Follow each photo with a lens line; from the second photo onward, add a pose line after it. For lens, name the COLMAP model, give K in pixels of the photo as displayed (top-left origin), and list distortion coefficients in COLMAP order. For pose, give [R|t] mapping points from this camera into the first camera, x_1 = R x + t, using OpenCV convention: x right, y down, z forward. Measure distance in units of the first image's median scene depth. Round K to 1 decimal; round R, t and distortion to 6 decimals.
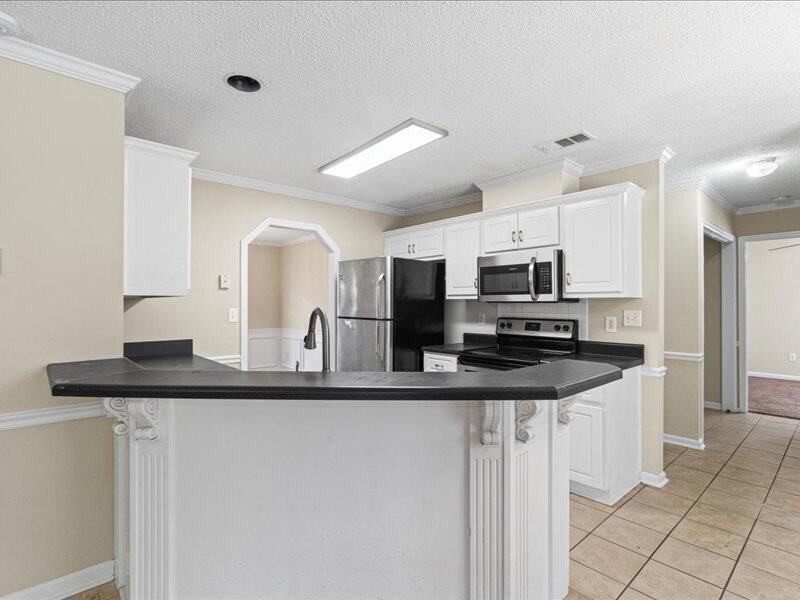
lens RADIAL K [[412.7, 0, 401.7], [0, 412.7, 301.0], [0, 0, 1]] dist [-0.004573, 0.000315]
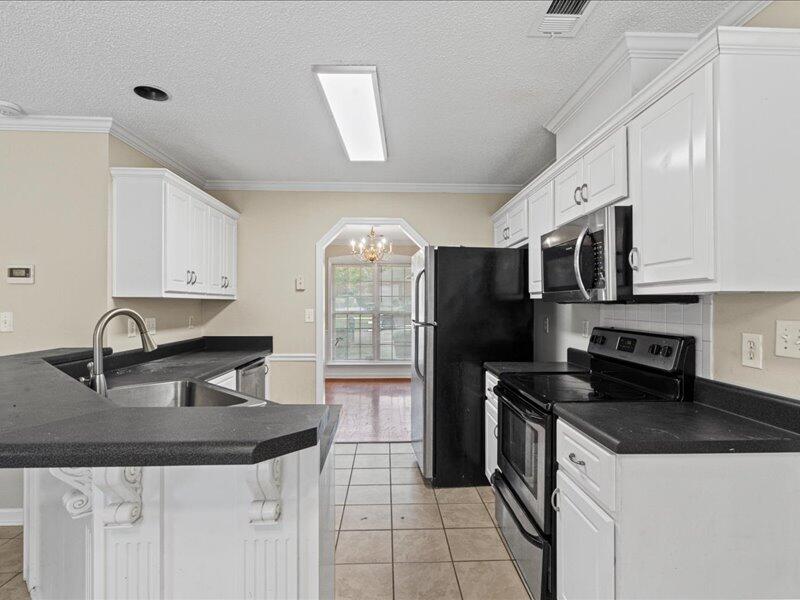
lens RADIAL K [[412.7, 0, 400.1], [0, 412.7, 304.7], [0, 0, 1]] dist [-0.004573, 0.000315]
pose [[0.766856, 0.002462, -0.641815, 0.462167], [0.001180, 0.999986, 0.005246, 0.002124], [0.641818, -0.004780, 0.766842, 0.359653]]
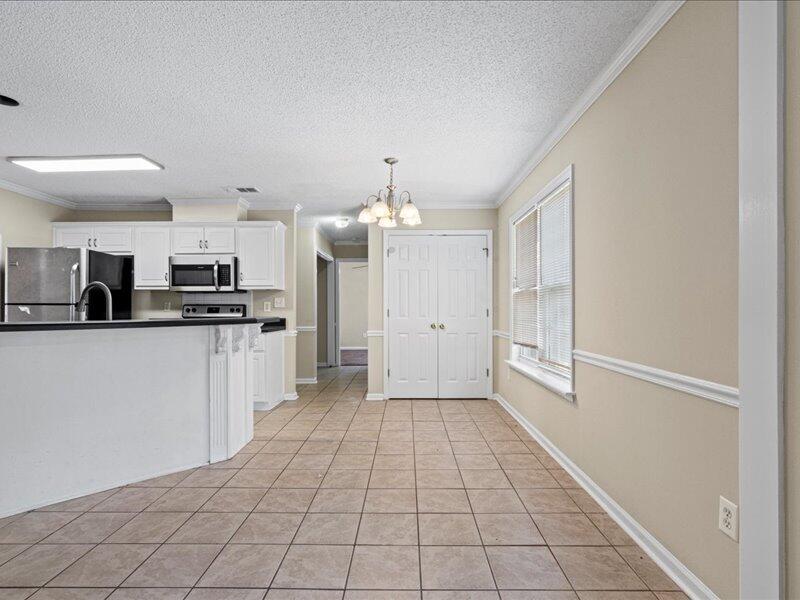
lens RADIAL K [[412.7, 0, 407.3], [0, 412.7, 307.2], [0, 0, 1]] dist [-0.004573, 0.000315]
pose [[0.671209, 0.002518, 0.741264, -0.283743], [-0.001550, 0.999997, -0.001993, 0.055942], [-0.741267, 0.000189, 0.671210, -0.432146]]
